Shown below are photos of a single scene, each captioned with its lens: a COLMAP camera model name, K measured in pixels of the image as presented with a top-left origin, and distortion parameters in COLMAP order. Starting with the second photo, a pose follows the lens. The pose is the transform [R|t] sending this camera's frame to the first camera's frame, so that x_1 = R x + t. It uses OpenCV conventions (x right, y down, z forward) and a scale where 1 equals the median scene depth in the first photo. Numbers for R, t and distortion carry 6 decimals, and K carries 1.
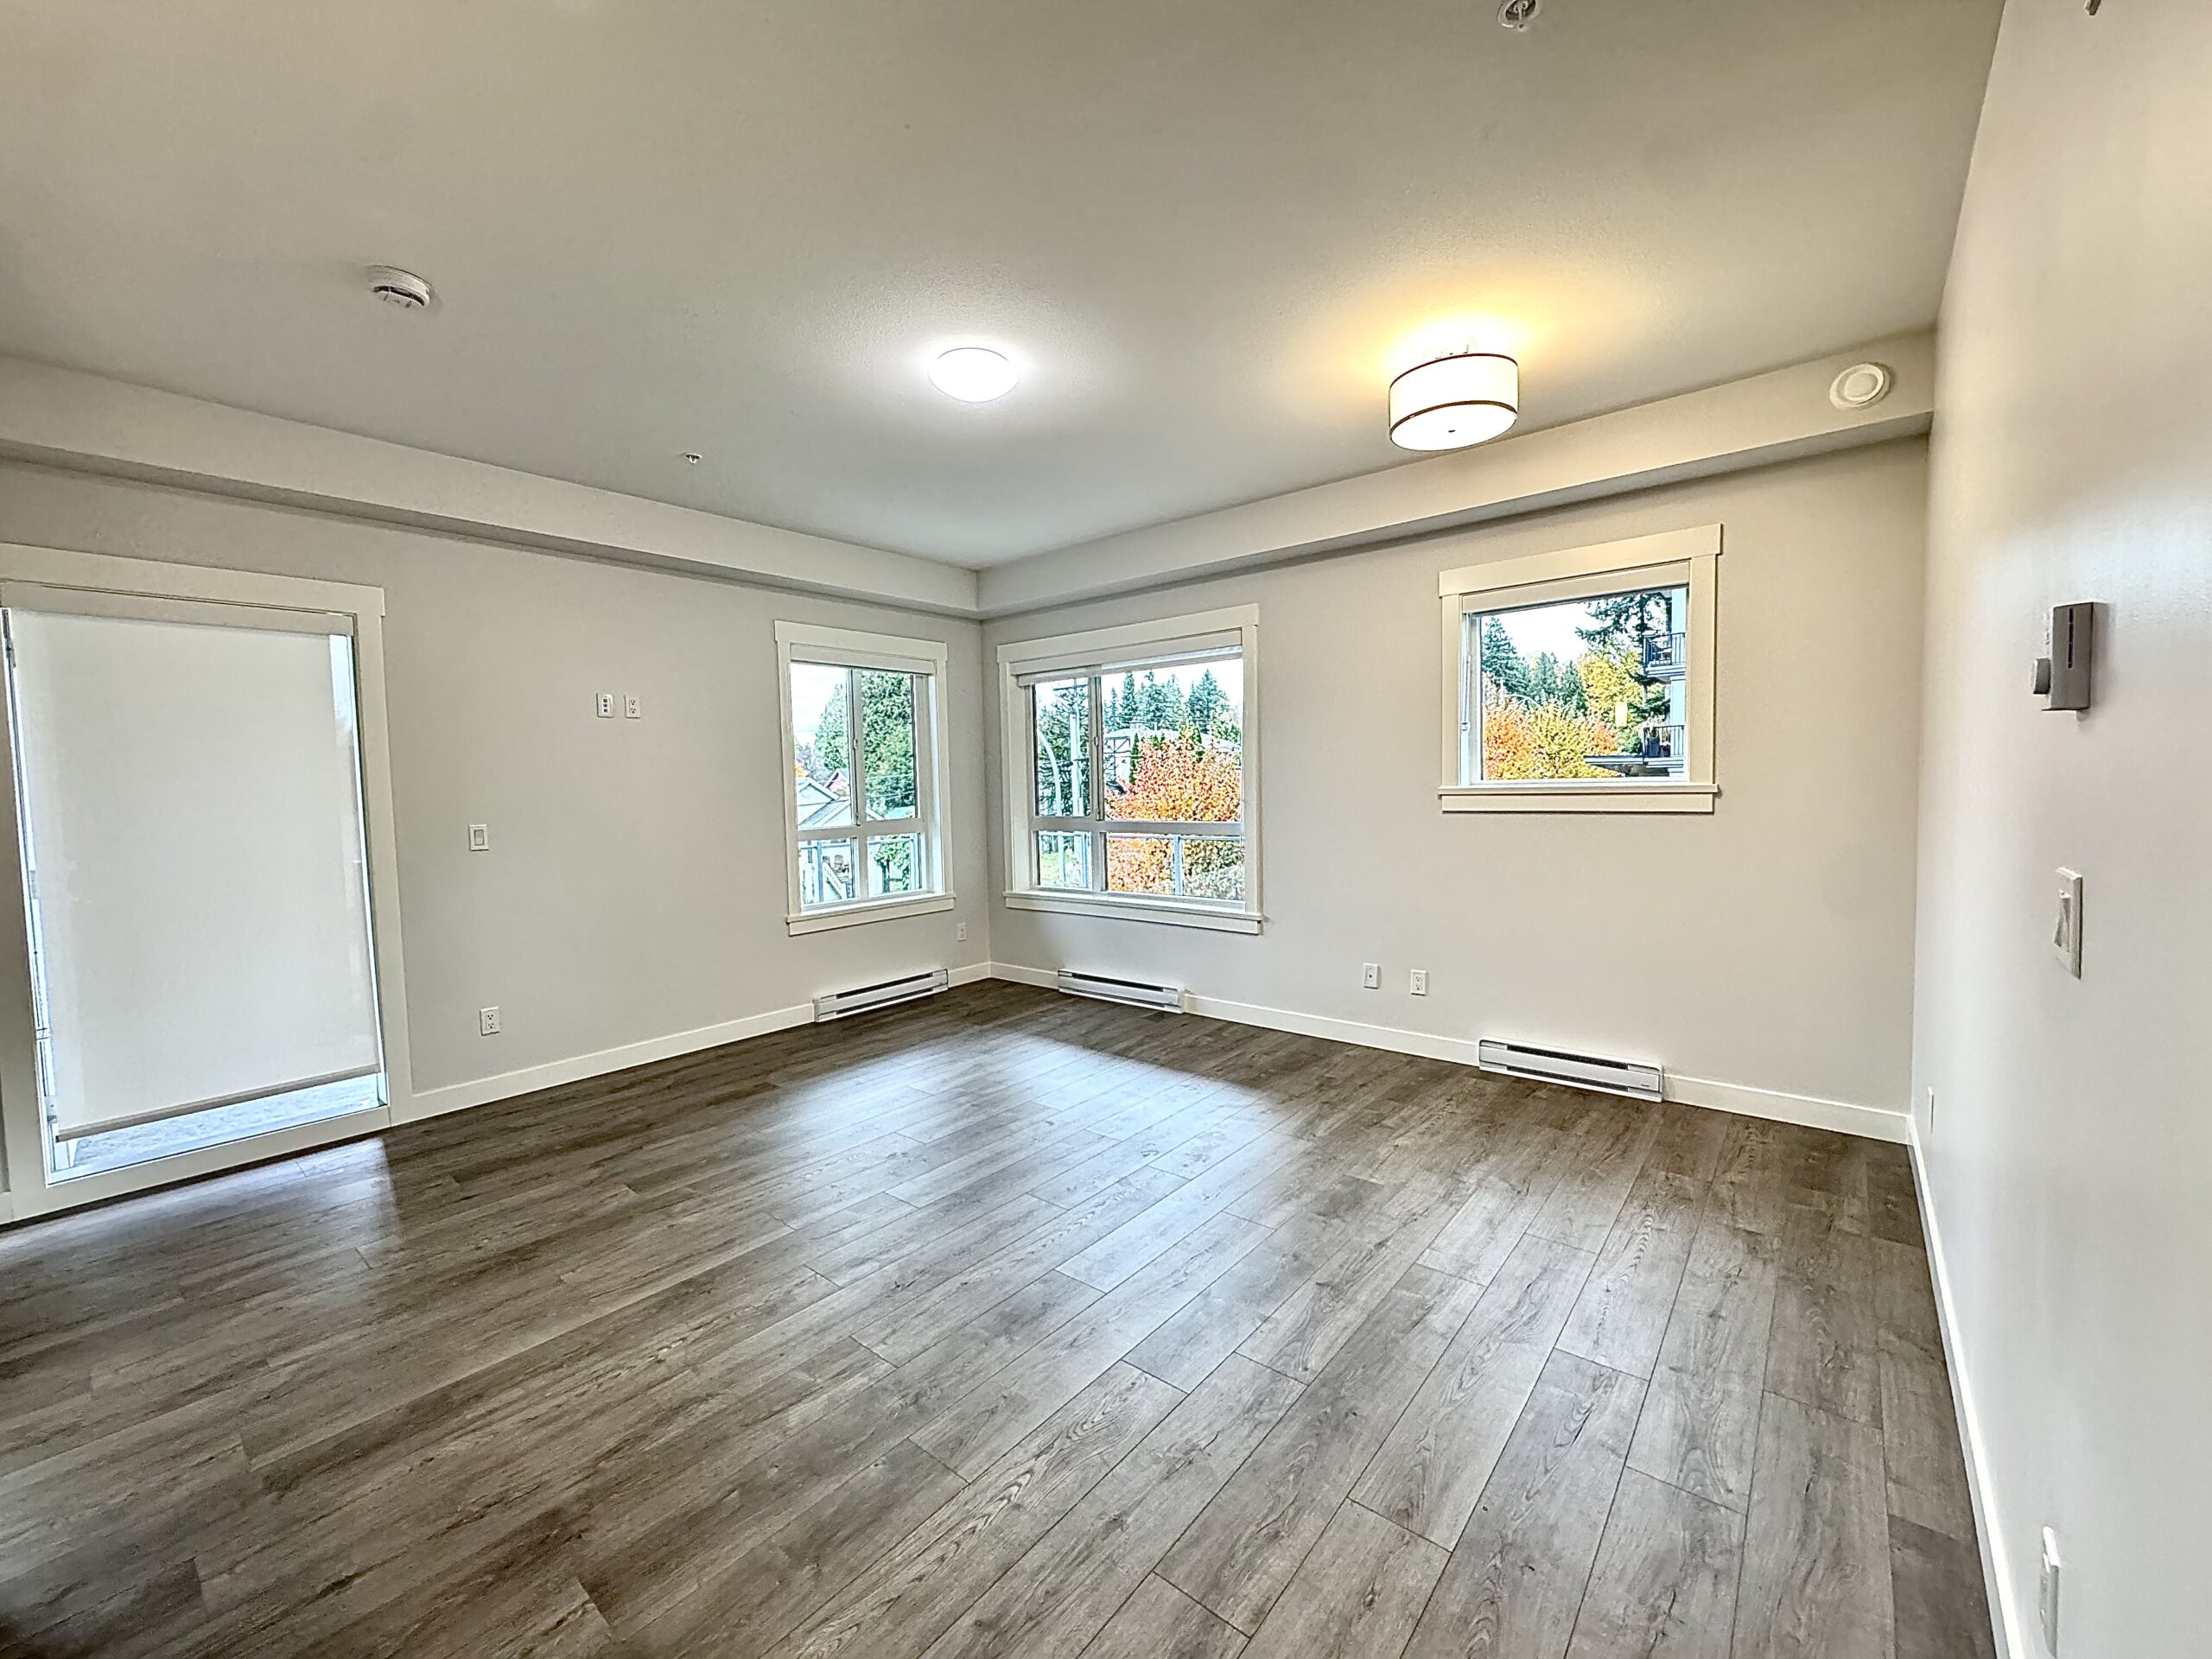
lens RADIAL K [[890.4, 0, 1095.0], [0, 890.4, 826.0], [0, 0, 1]] dist [-0.000917, -0.000646]
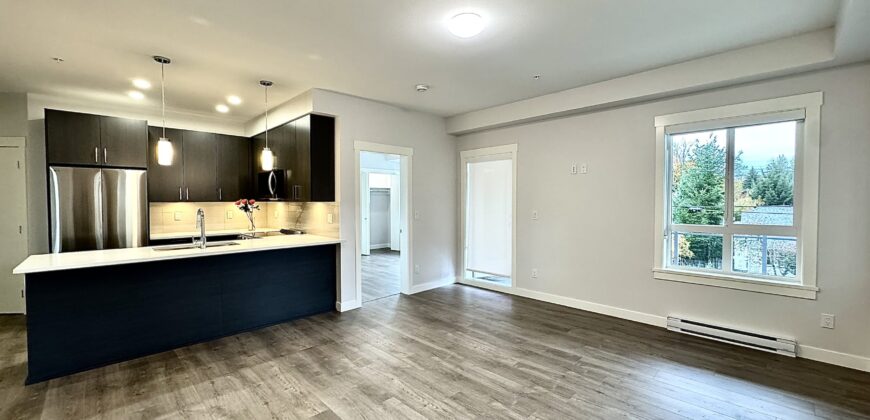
lens RADIAL K [[345.6, 0, 433.6], [0, 345.6, 210.0], [0, 0, 1]] dist [0.001483, 0.000245]
pose [[-0.093494, 0.051517, -0.994286, 0.567764], [-0.042049, 0.997565, 0.055641, -0.059847], [0.994732, 0.047011, -0.091100, 0.744227]]
